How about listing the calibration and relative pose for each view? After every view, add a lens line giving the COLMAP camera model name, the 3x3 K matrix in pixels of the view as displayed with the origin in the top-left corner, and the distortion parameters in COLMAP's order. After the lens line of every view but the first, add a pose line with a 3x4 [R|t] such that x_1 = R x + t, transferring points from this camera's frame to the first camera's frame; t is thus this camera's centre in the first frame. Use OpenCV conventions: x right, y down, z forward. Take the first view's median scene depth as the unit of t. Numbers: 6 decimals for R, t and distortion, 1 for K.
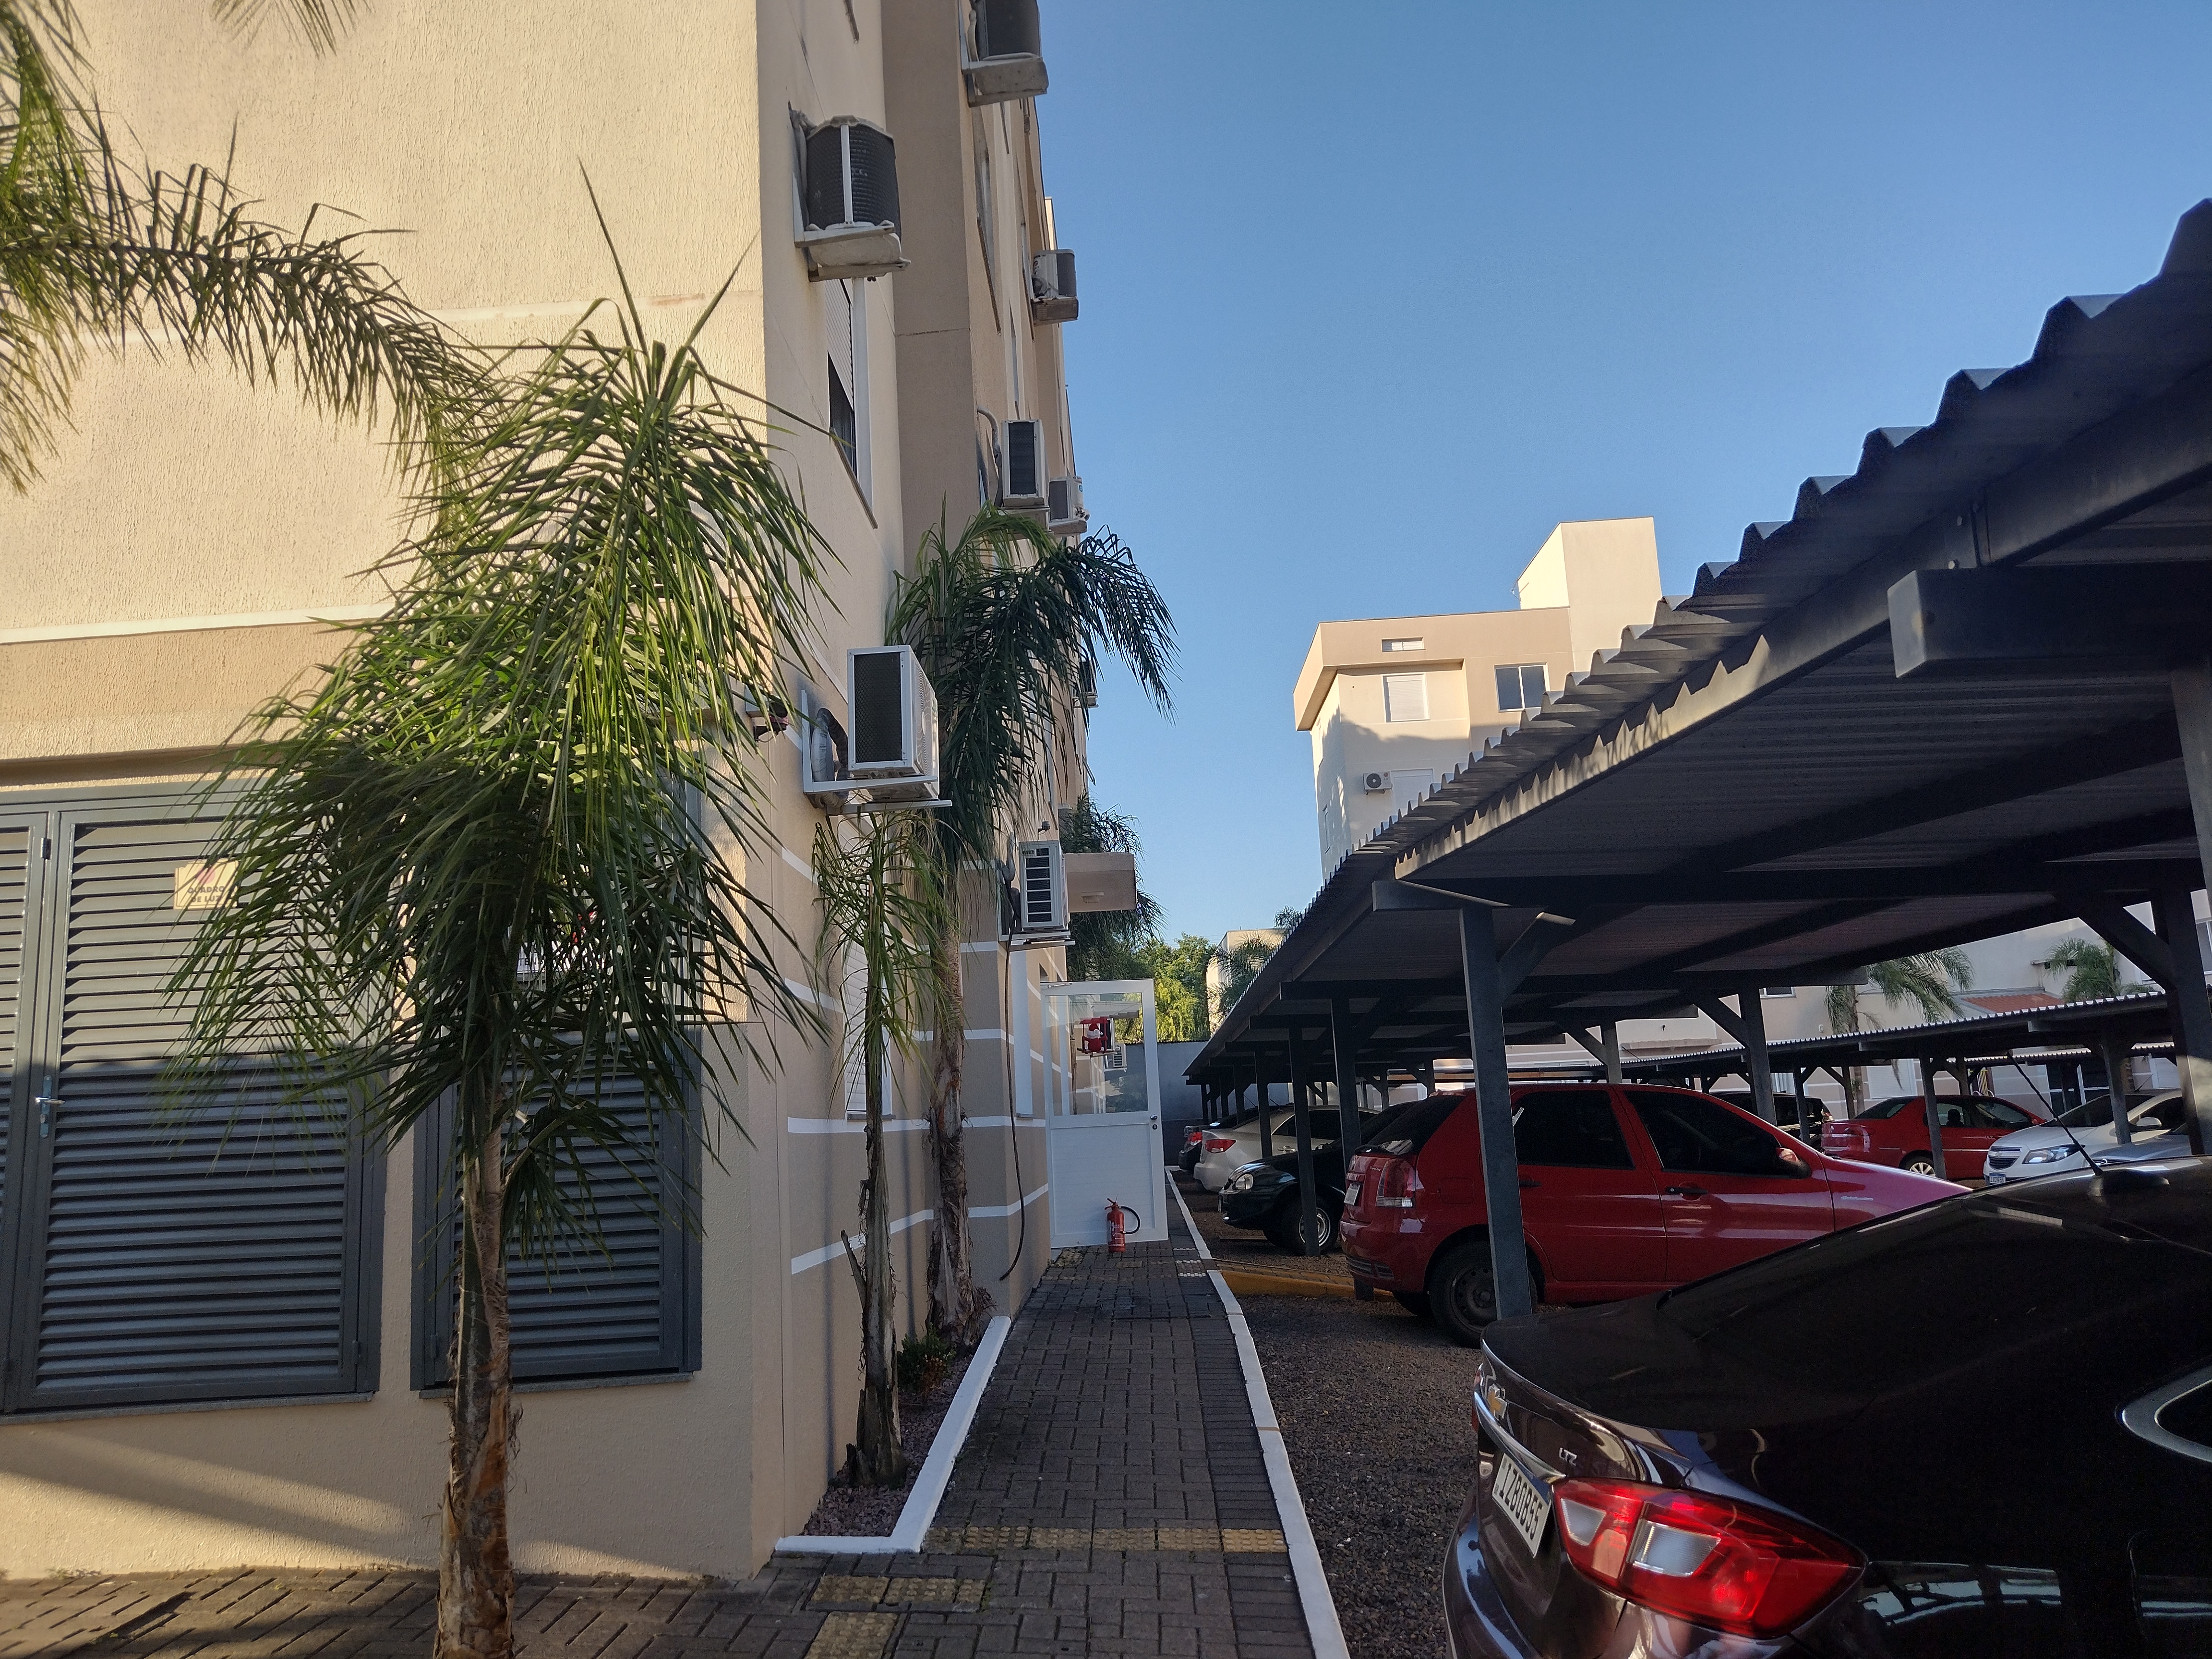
lens RADIAL K [[1681.0, 0, 1108.4], [0, 1681.0, 816.4], [0, 0, 1]] dist [0.077127, -0.161589]
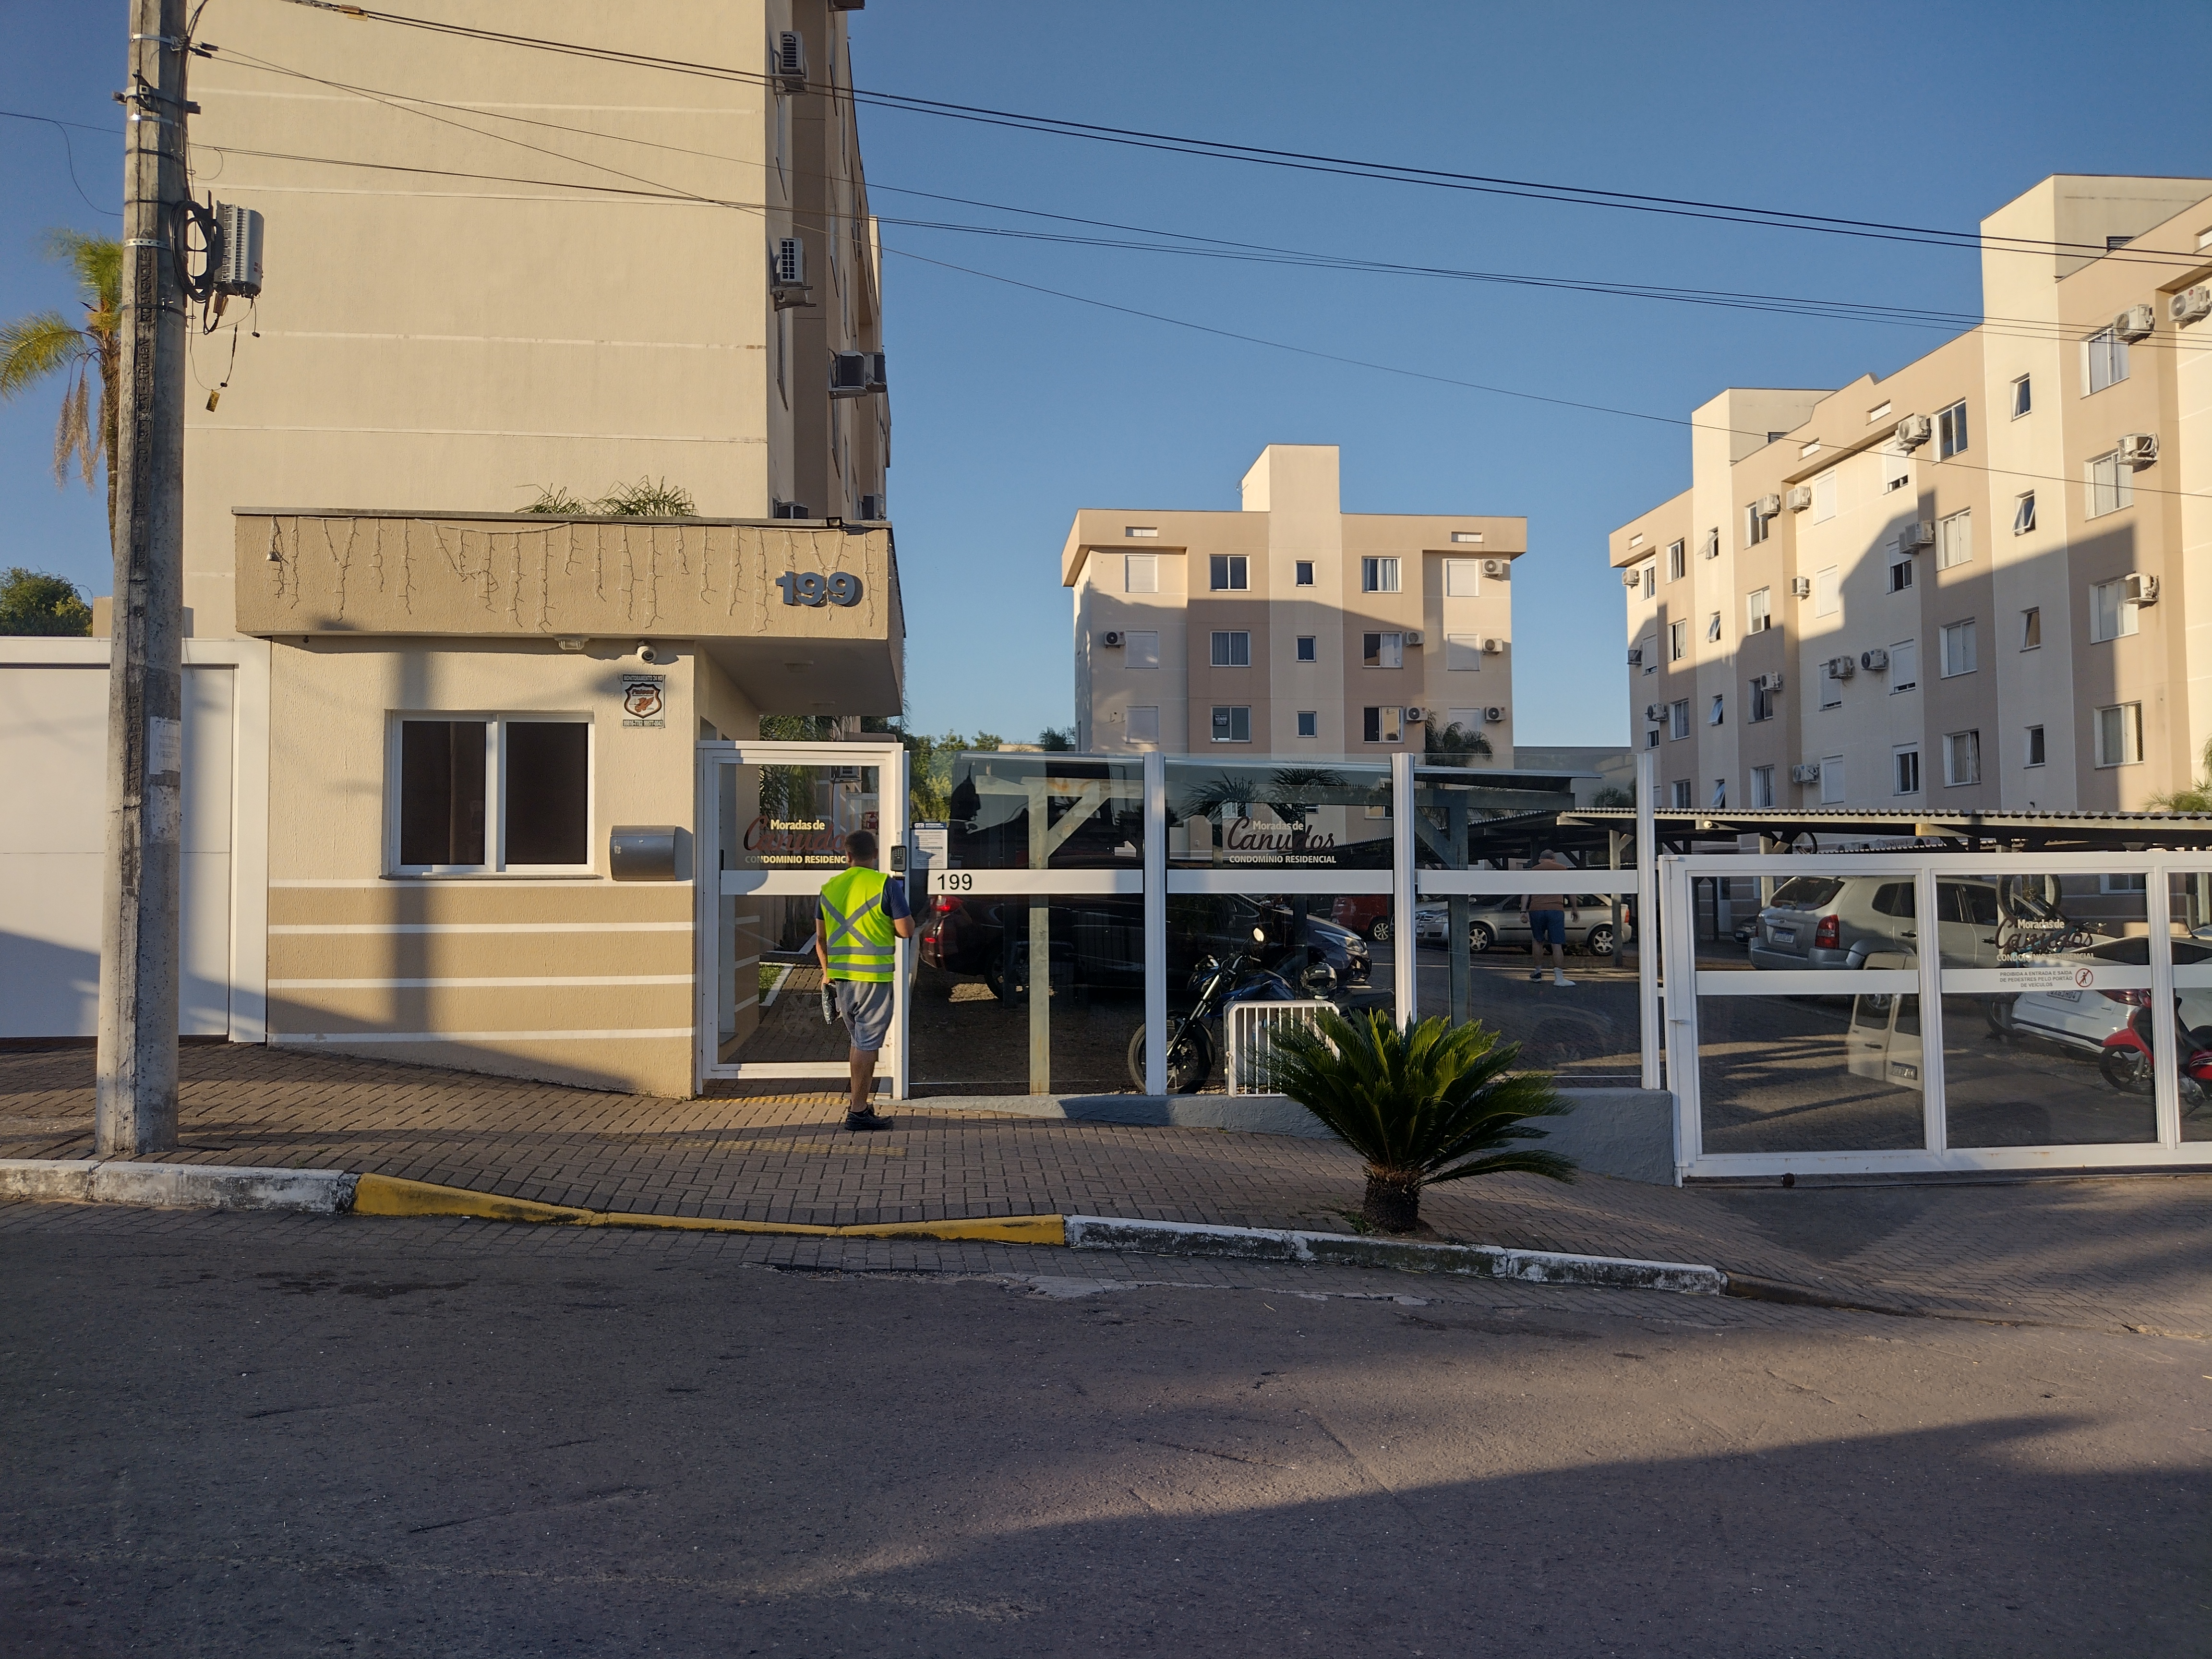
lens RADIAL K [[1681.0, 0, 1108.4], [0, 1681.0, 816.4], [0, 0, 1]] dist [0.077127, -0.161589]
pose [[0.991799, 0.047600, 0.118611, 0.008518], [-0.062348, 0.990333, 0.123909, -0.044946], [-0.111566, -0.130288, 0.985179, -0.281304]]
